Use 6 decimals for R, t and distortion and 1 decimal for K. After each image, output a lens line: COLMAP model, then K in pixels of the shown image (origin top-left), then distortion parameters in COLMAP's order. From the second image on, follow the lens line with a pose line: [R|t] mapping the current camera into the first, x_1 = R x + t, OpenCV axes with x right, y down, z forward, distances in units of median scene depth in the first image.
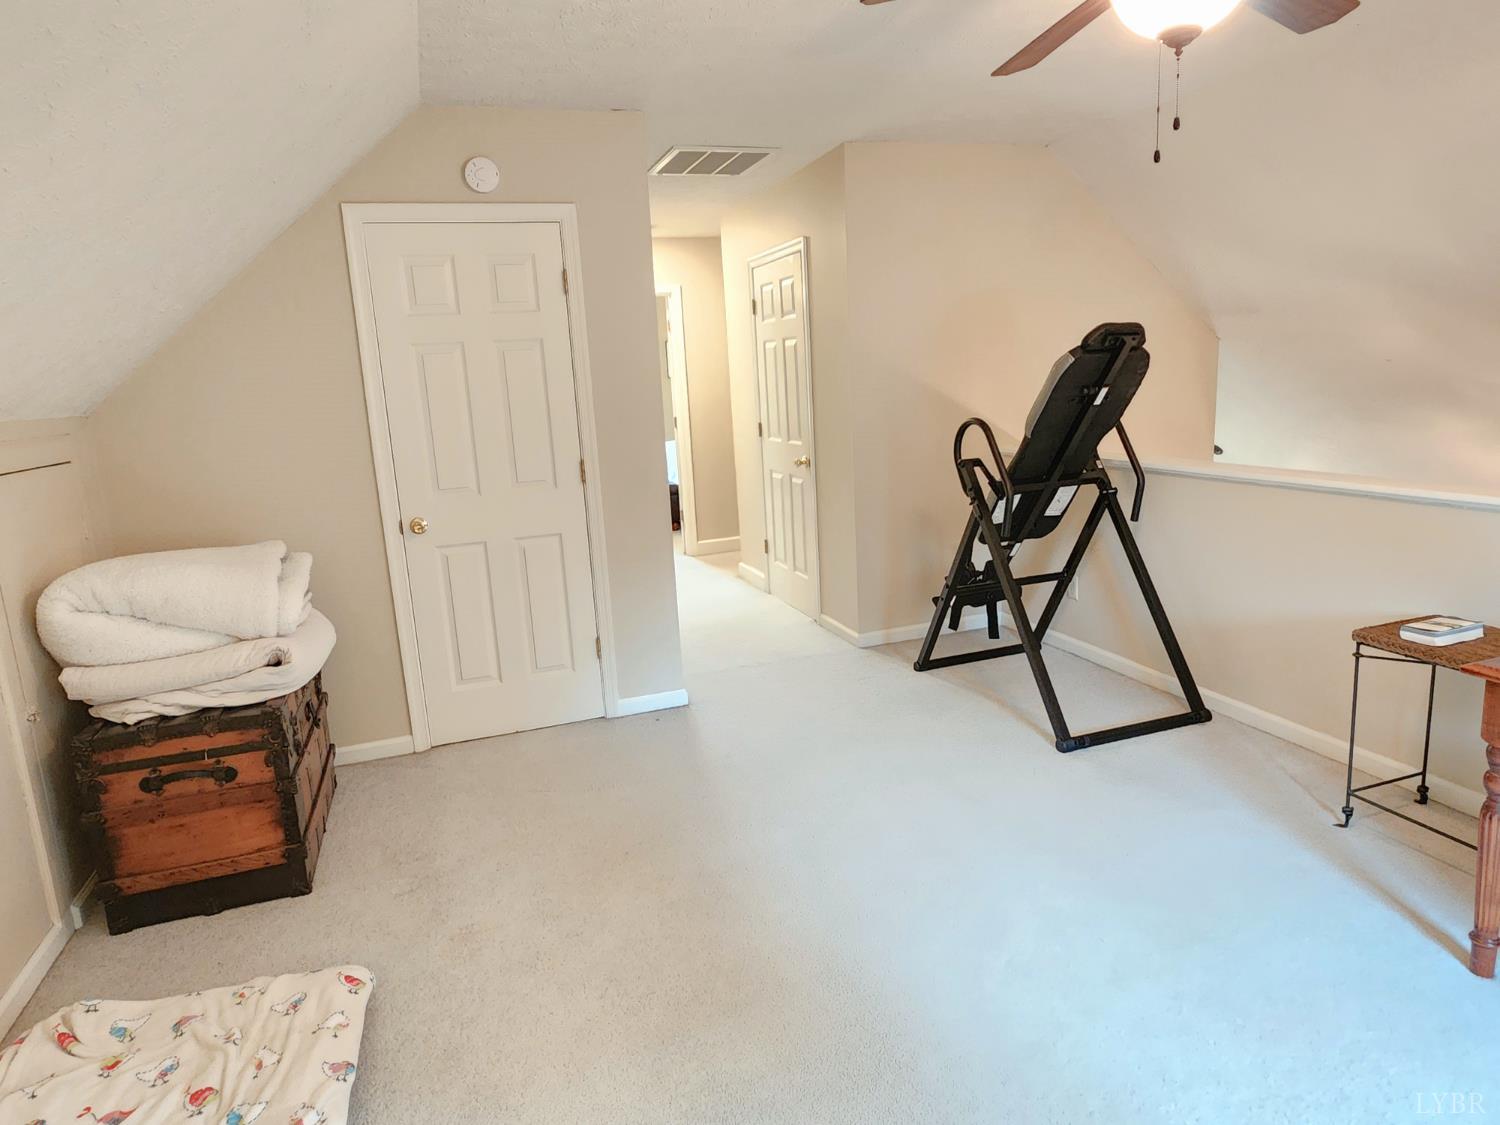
lens RADIAL K [[899.5, 0, 741.0], [0, 899.5, 532.9], [0, 0, 1]] dist [-0.004428, 0.000784]
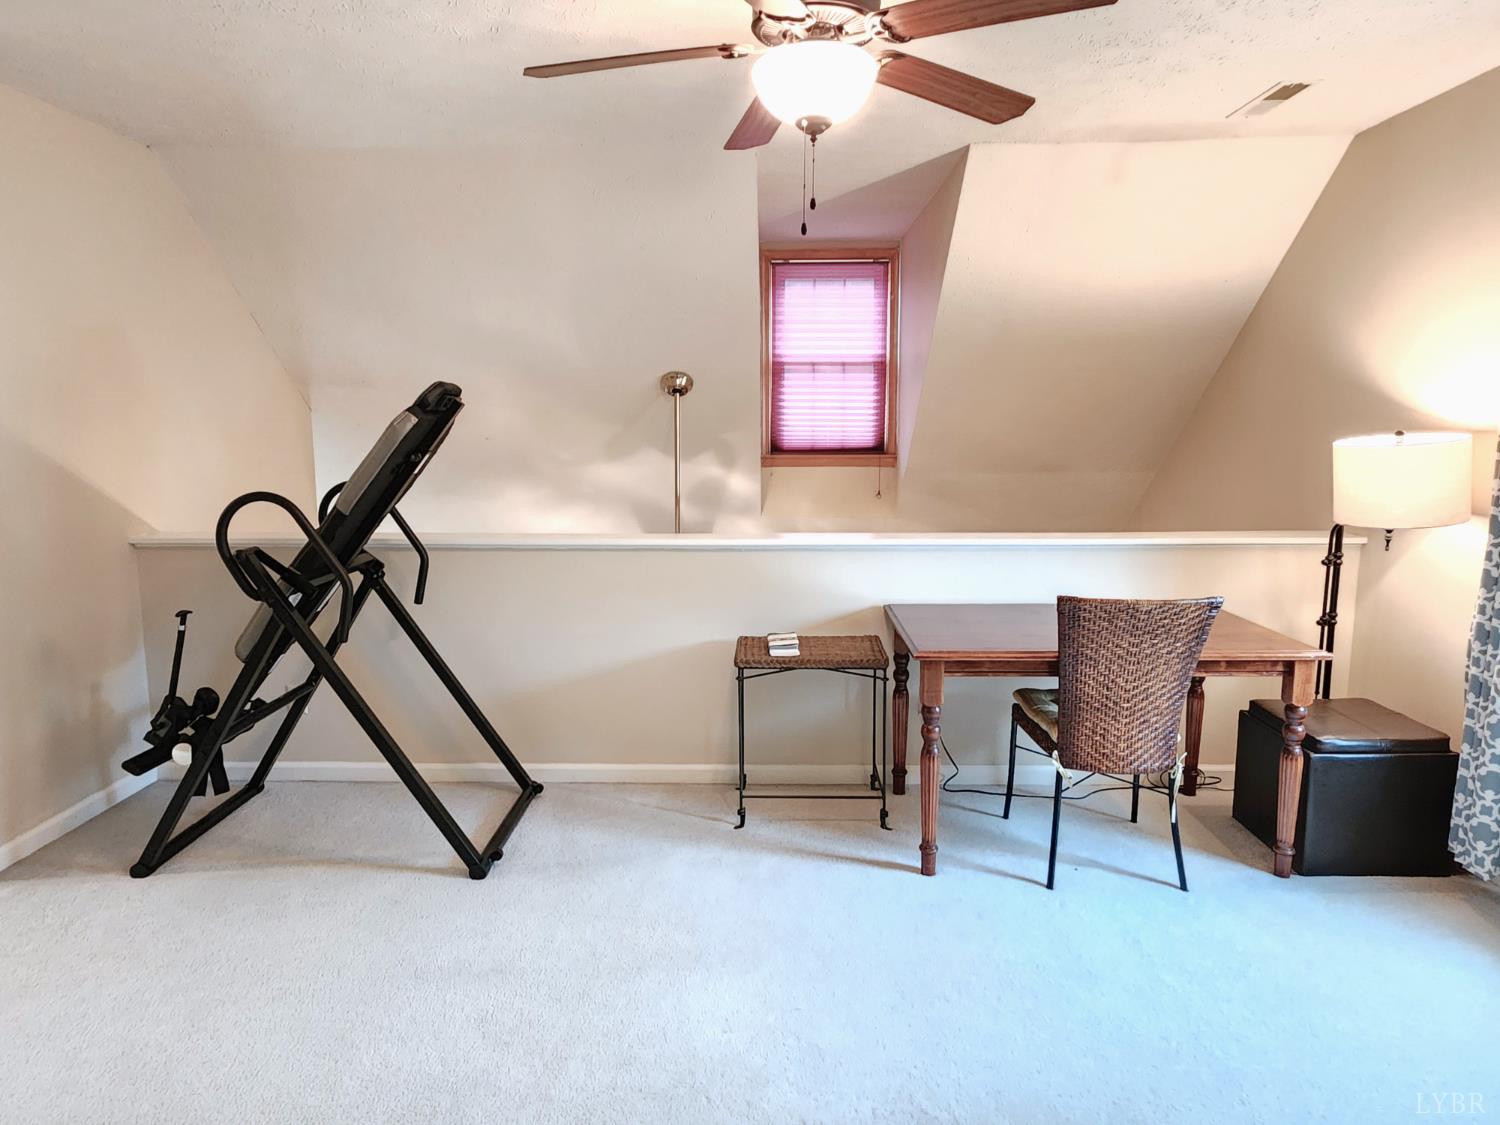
lens RADIAL K [[899.5, 0, 741.0], [0, 899.5, 532.9], [0, 0, 1]] dist [-0.004428, 0.000784]
pose [[0.340427, -0.045911, 0.939149, -0.320281], [0.140724, 0.990045, -0.002611, -0.039120], [-0.929681, 0.133050, 0.343499, 0.417083]]
